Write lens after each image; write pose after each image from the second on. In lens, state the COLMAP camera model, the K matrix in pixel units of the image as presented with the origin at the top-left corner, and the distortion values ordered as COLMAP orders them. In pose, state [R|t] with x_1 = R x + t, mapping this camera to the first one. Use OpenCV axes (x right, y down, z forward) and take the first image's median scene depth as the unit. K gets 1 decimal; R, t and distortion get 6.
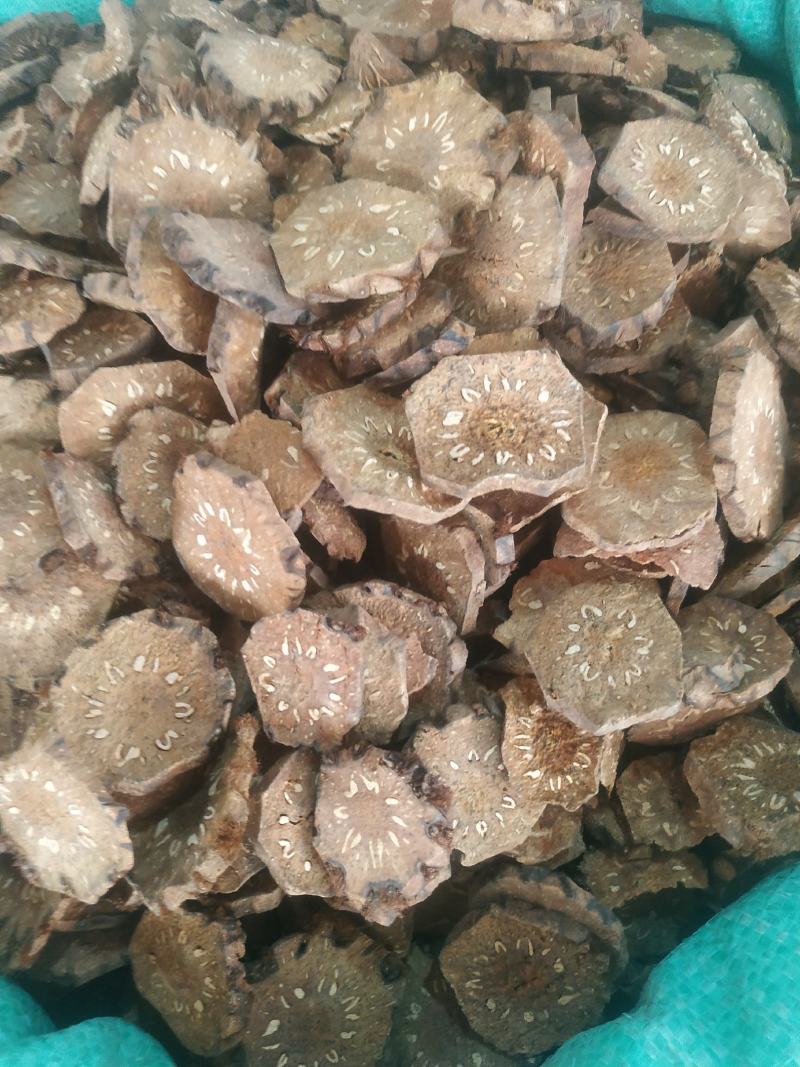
lens RADIAL K [[810.6, 0, 384.1], [0, 810.6, 537.1], [0, 0, 1]] dist [-0.023987, -0.036345]
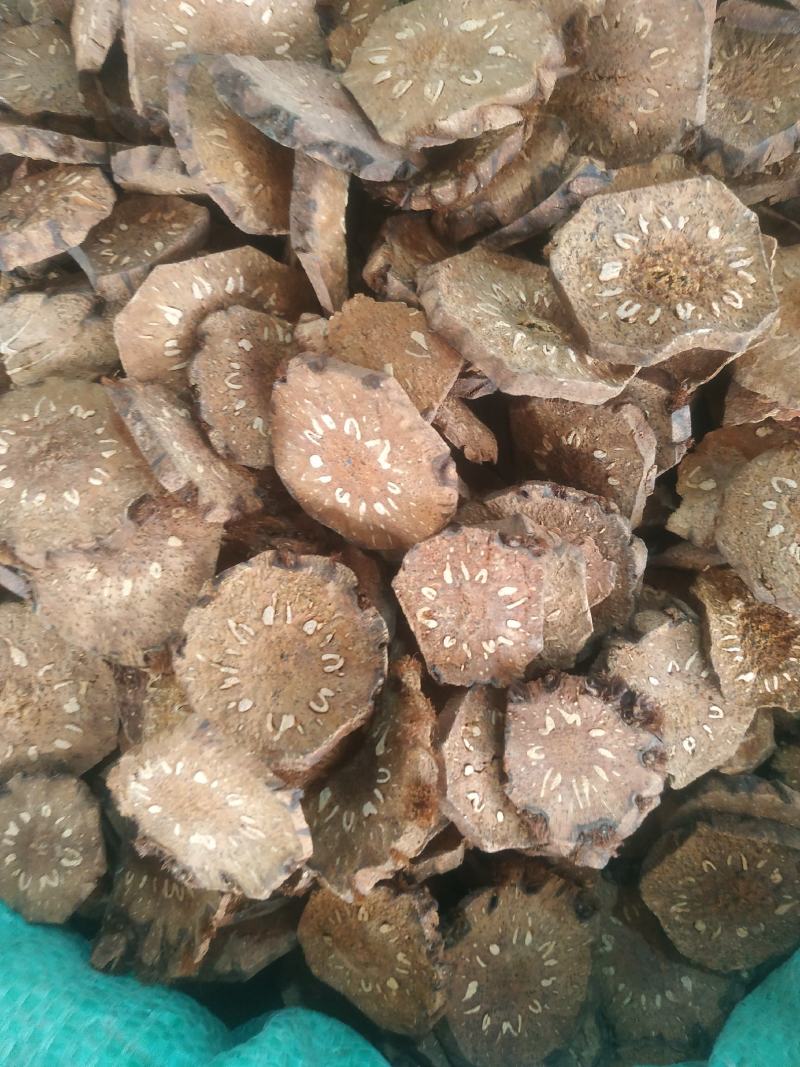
lens RADIAL K [[810.6, 0, 403.7], [0, 810.6, 531.1], [0, 0, 1]] dist [-0.023987, -0.036345]
pose [[0.990204, -0.134204, 0.038540, -0.186623], [0.129053, 0.985026, 0.114324, -0.008961], [-0.053306, -0.108230, 0.992696, 0.168810]]
